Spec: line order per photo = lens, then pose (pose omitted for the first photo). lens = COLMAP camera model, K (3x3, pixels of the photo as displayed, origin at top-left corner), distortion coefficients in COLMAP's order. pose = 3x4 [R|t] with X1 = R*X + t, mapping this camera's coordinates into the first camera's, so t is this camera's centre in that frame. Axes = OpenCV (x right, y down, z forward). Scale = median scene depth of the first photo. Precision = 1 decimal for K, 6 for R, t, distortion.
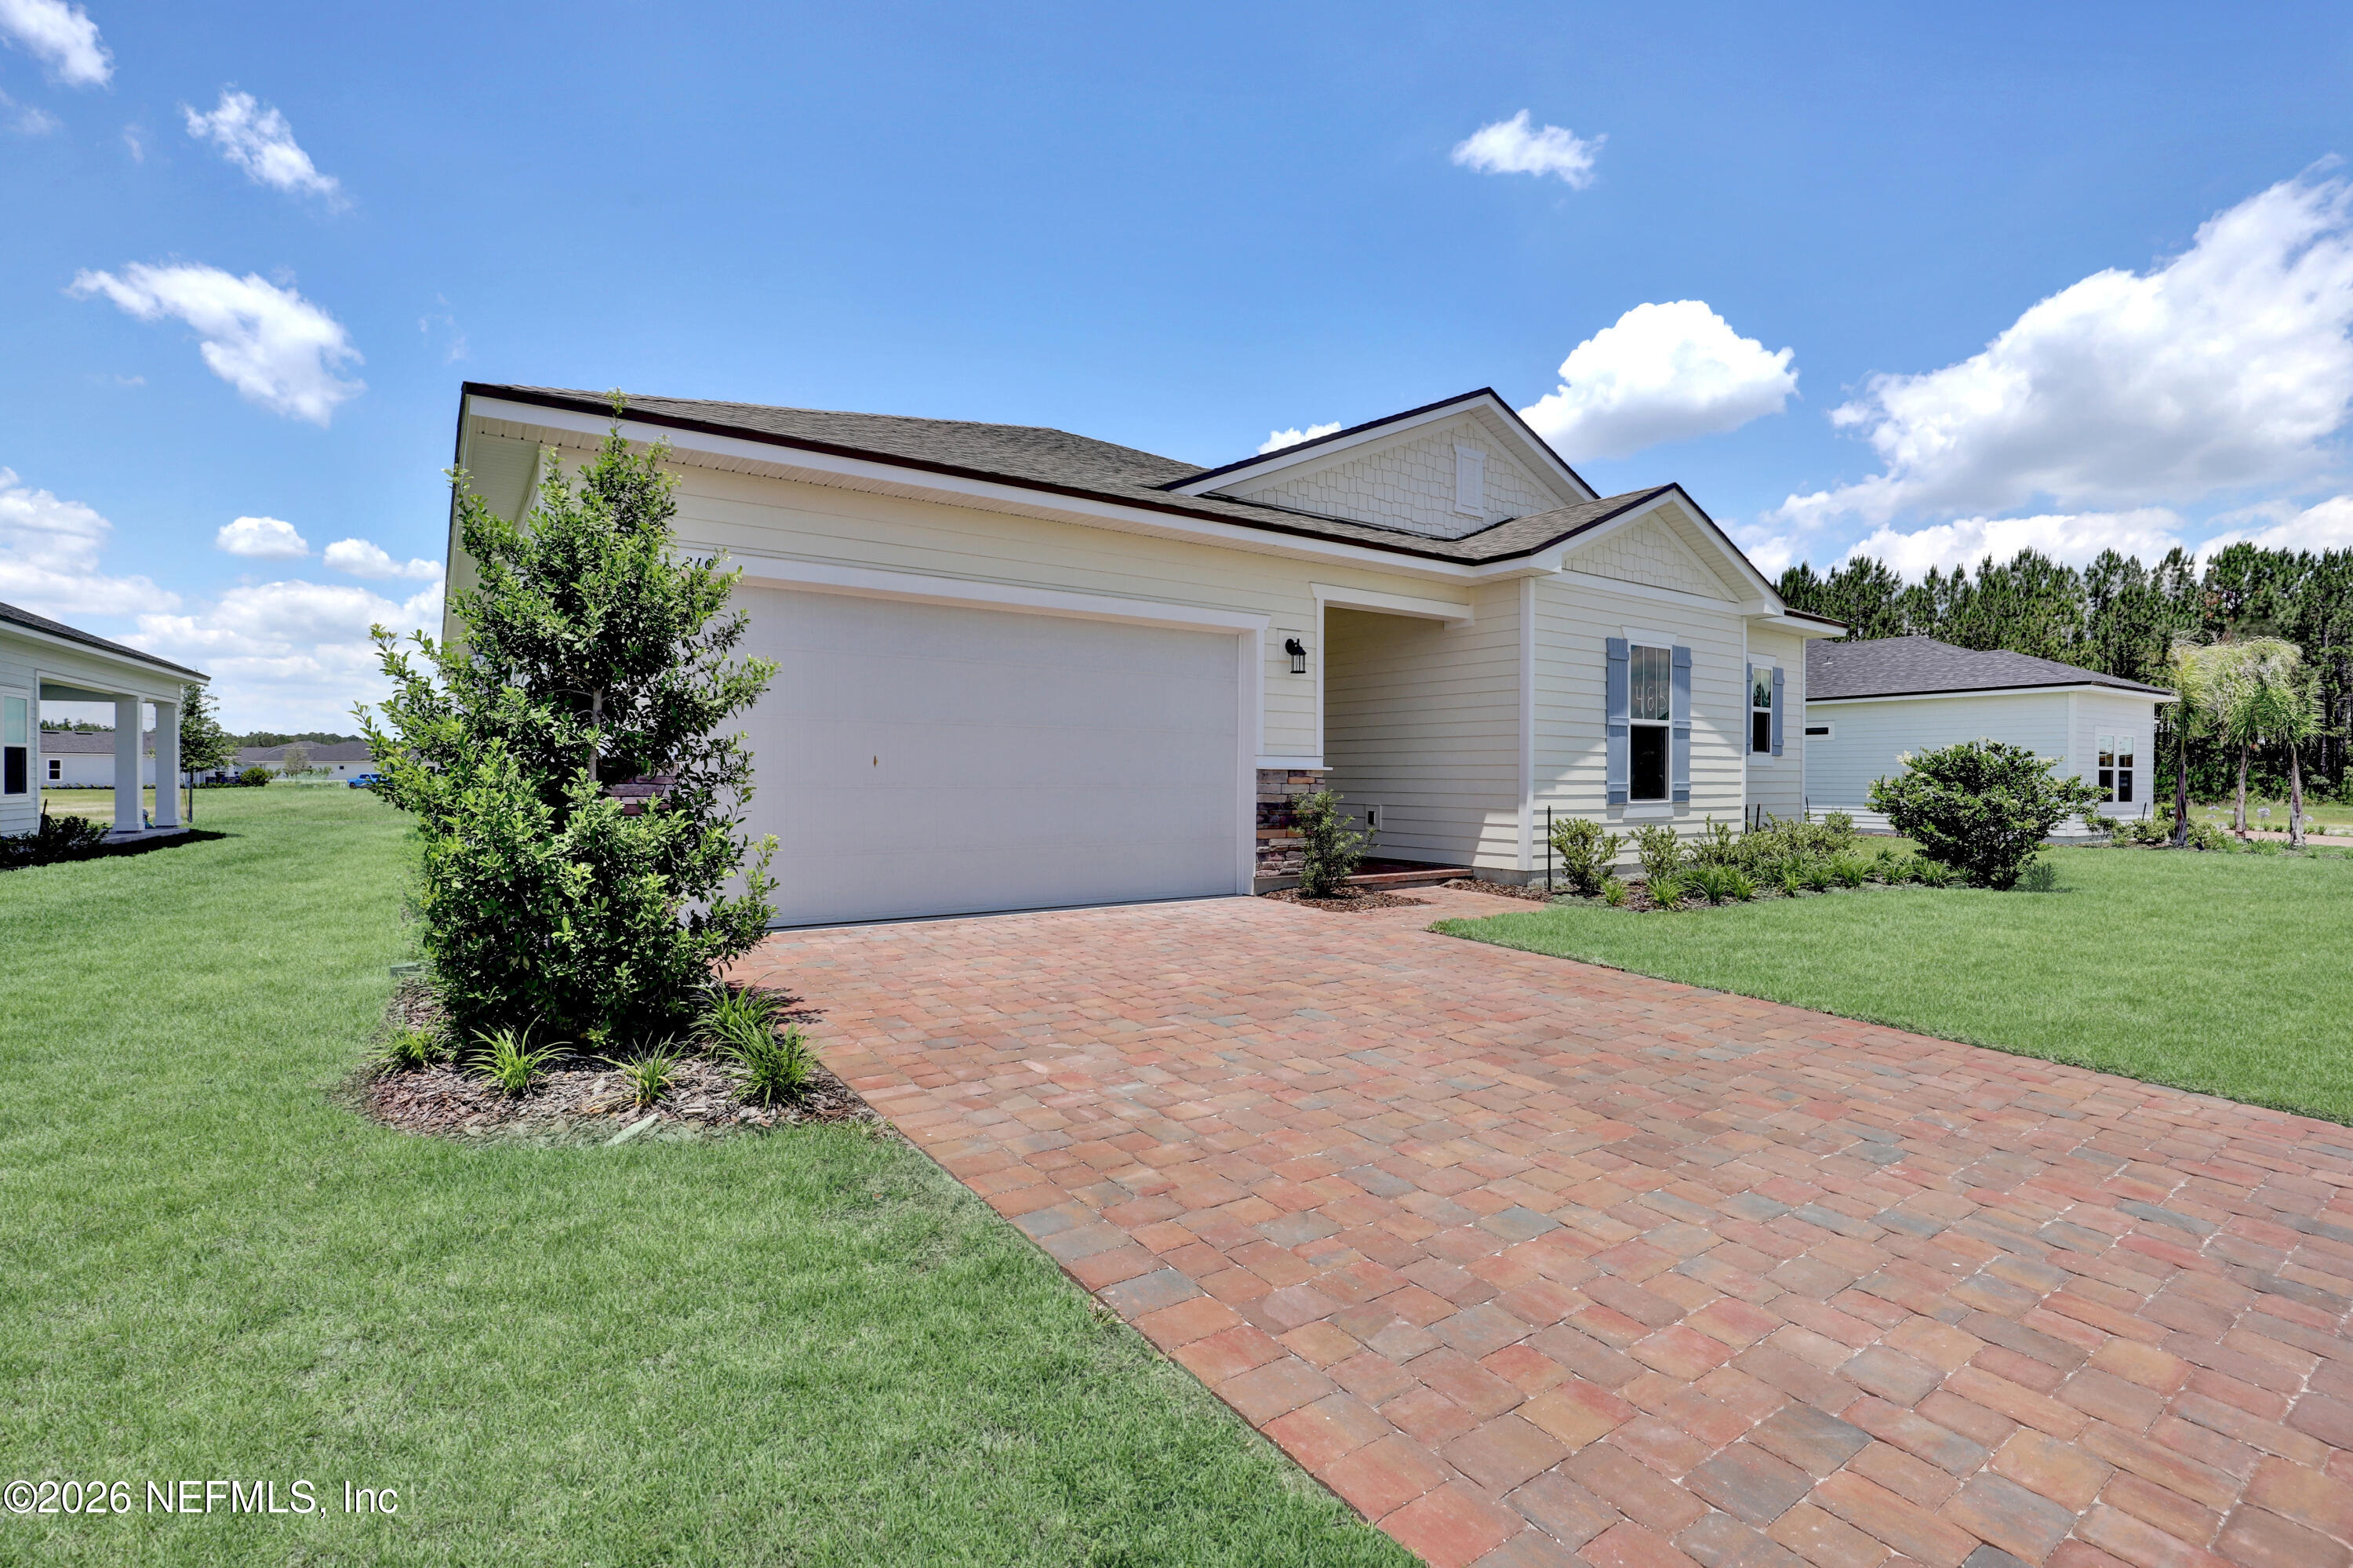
lens RADIAL K [[1082.7, 0, 1176.5], [0, 1082.7, 784.0], [0, 0, 1]] dist [0.000918, 0.000044]
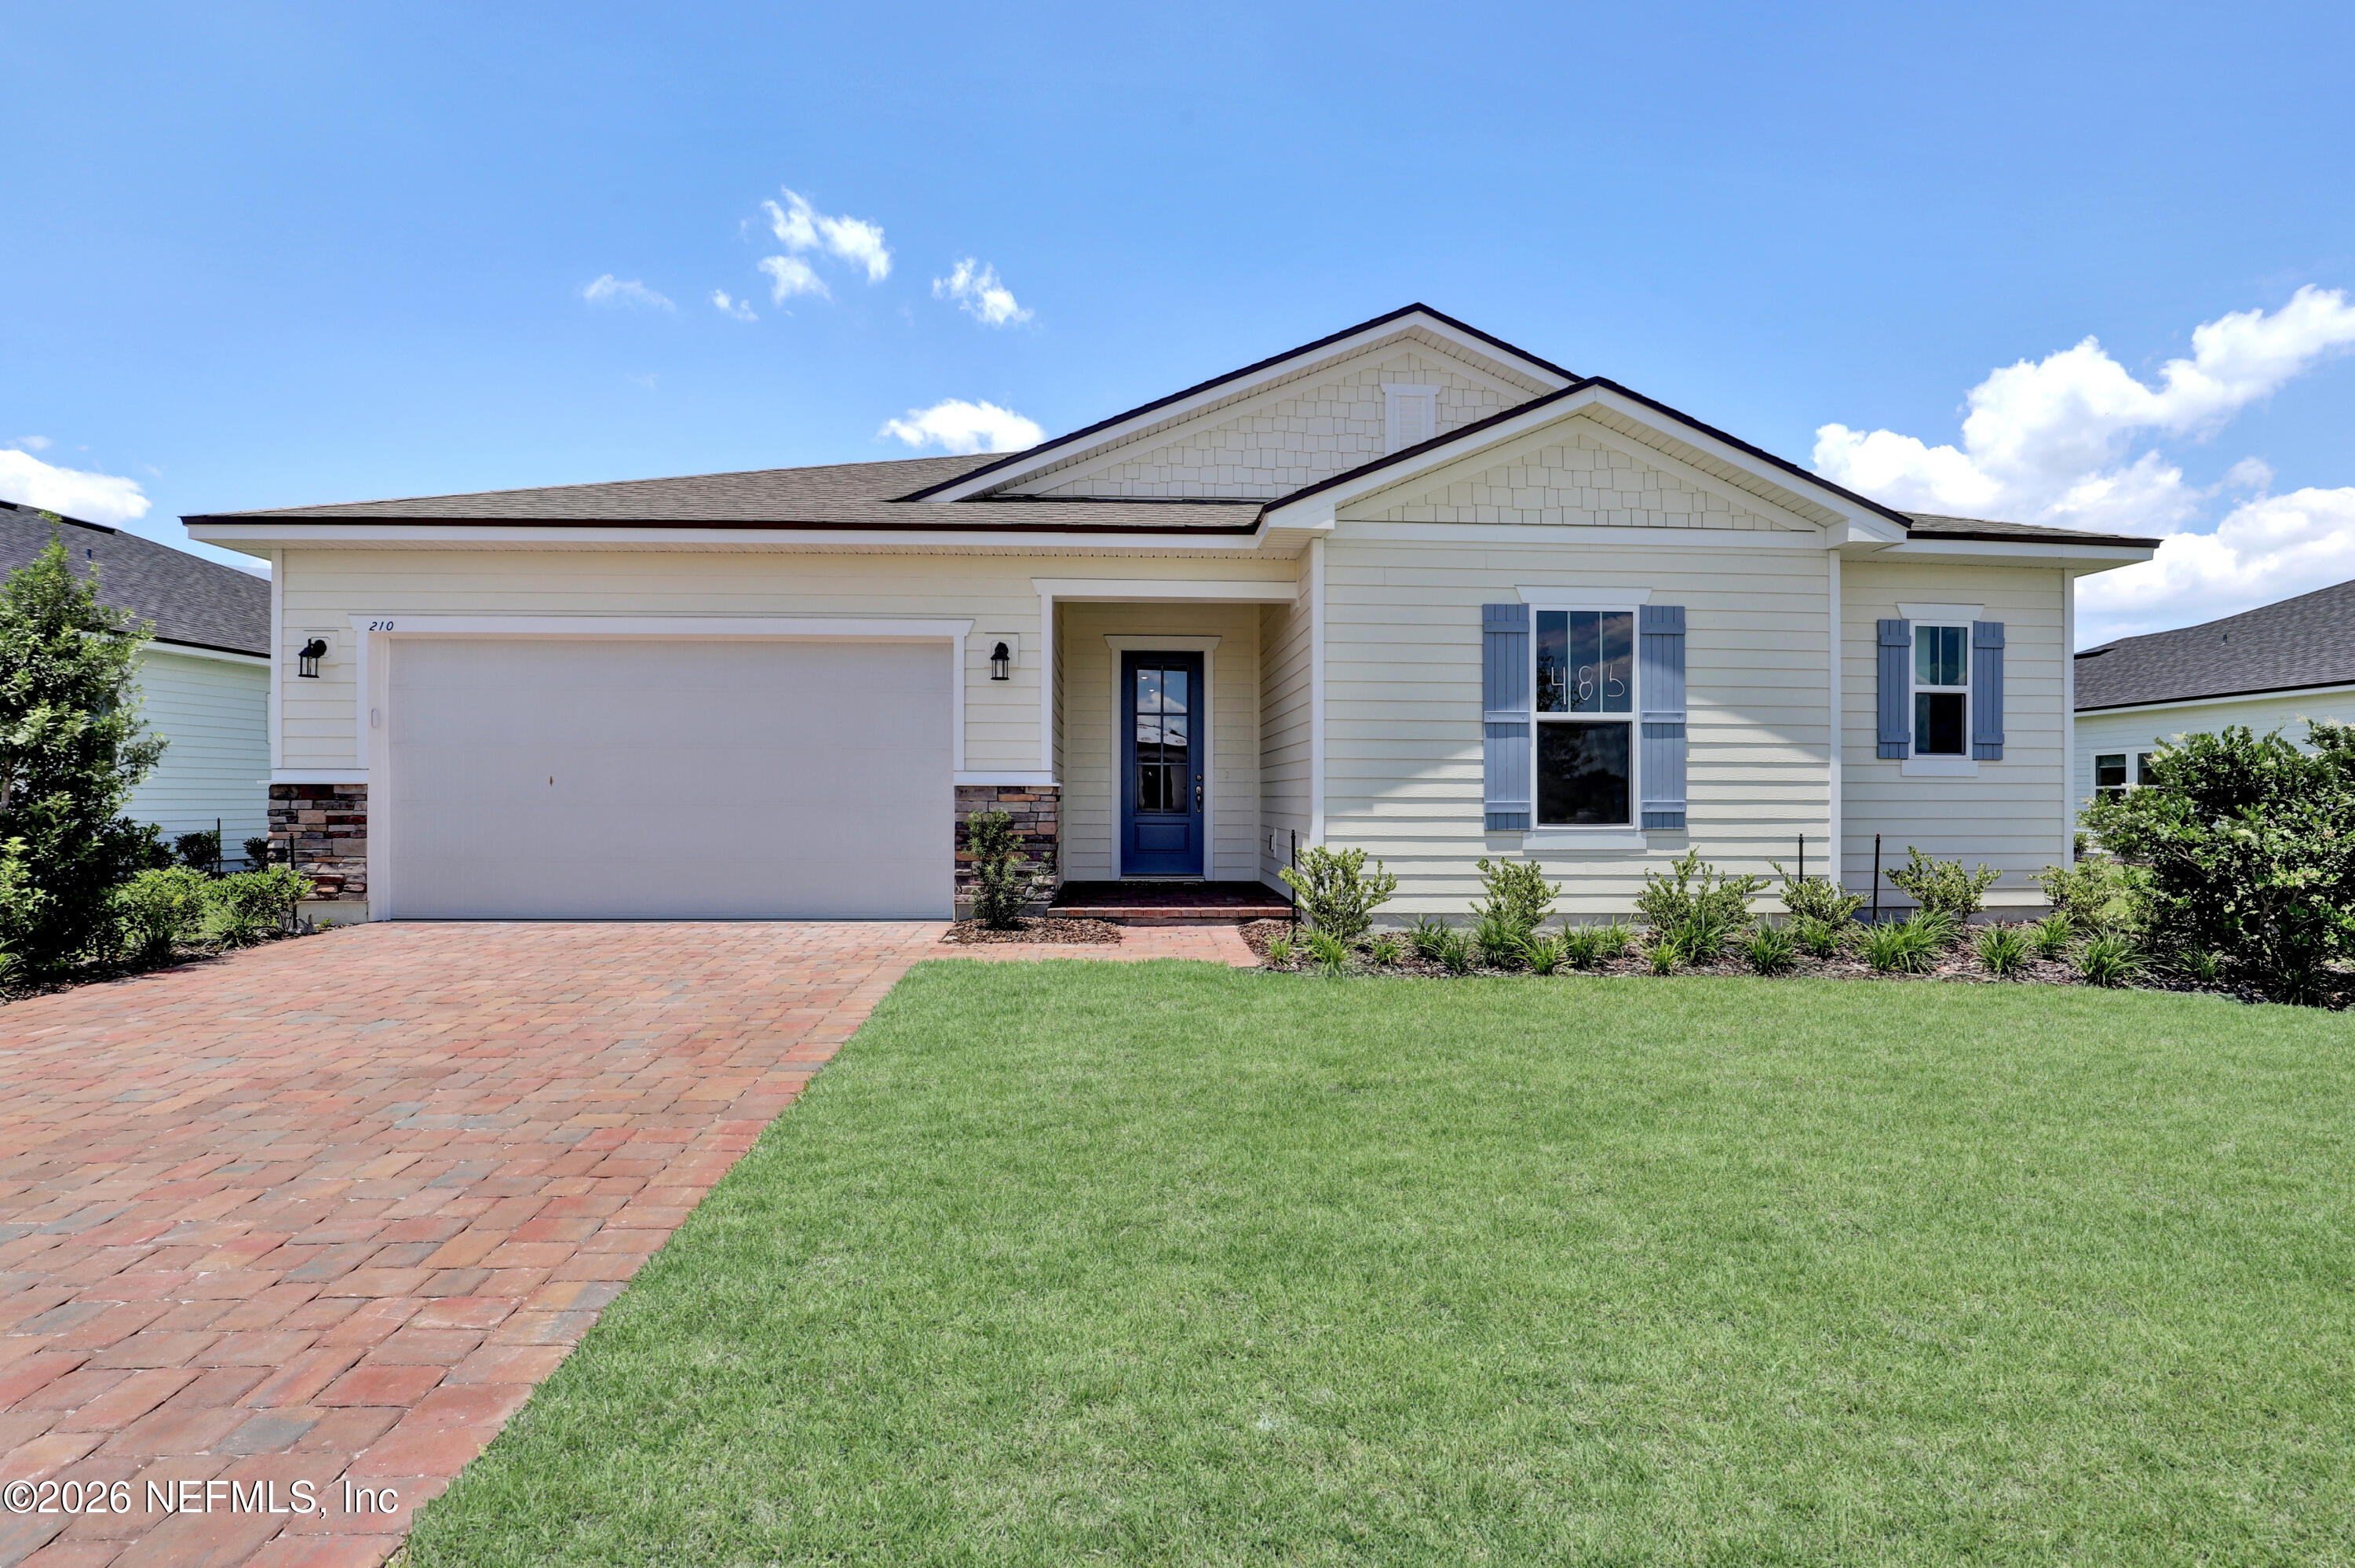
lens RADIAL K [[1096.2, 0, 1177.5], [0, 1096.2, 784.0], [0, 0, 1]] dist [-0.001871, -0.000101]
pose [[0.846917, -0.009999, -0.531631, 0.616595], [-0.002089, 0.999753, -0.022131, 0.004430], [0.531721, 0.019853, 0.846687, 0.255607]]
